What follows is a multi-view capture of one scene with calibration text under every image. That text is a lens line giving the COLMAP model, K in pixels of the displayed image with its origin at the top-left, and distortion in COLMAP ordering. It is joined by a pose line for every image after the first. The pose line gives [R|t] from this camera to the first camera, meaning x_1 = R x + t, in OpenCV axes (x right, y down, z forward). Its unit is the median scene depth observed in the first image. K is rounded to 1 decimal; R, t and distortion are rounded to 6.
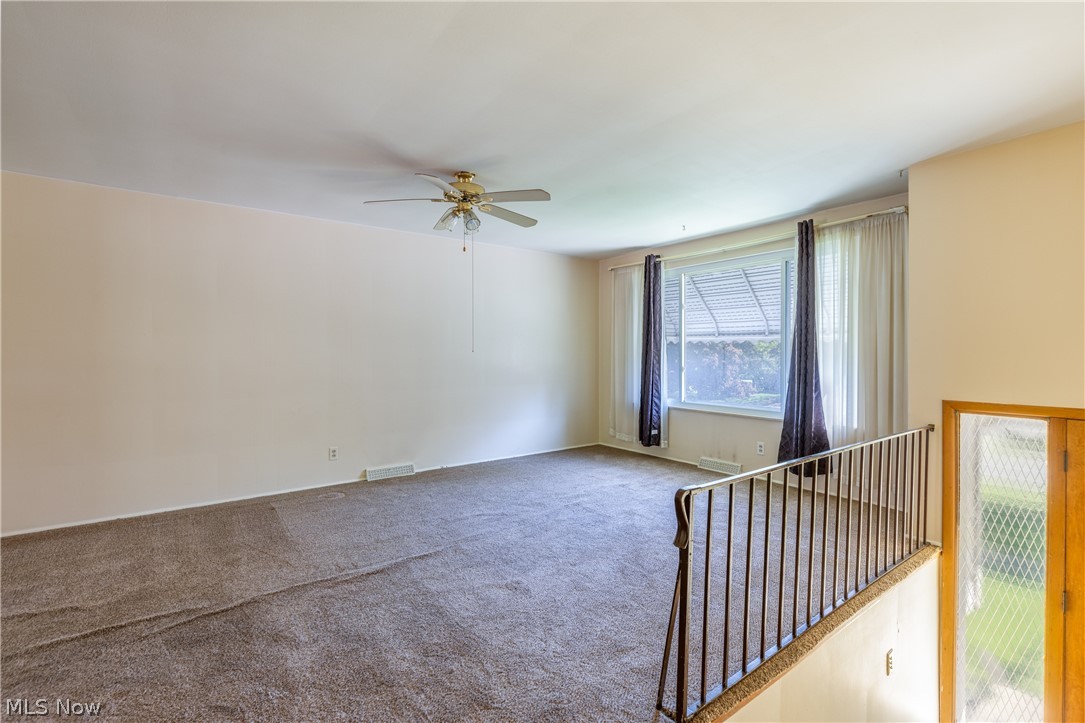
lens RADIAL K [[490.3, 0, 536.7], [0, 490.3, 359.4], [0, 0, 1]] dist [0.020244, -0.000567]
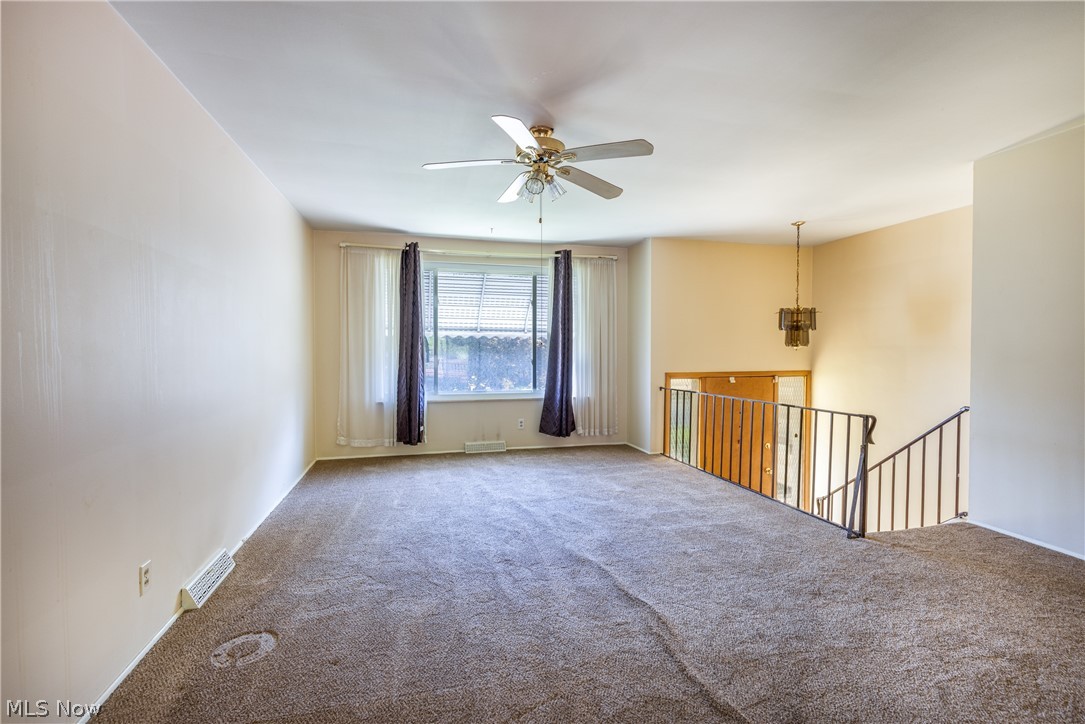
lens RADIAL K [[490.3, 0, 539.8], [0, 490.3, 361.1], [0, 0, 1]] dist [0.020244, -0.000567]
pose [[0.373379, -0.026176, 0.927310, -0.612646], [0.013157, 0.999651, 0.022920, -0.003921], [-0.927586, 0.003642, 0.373593, 0.460238]]
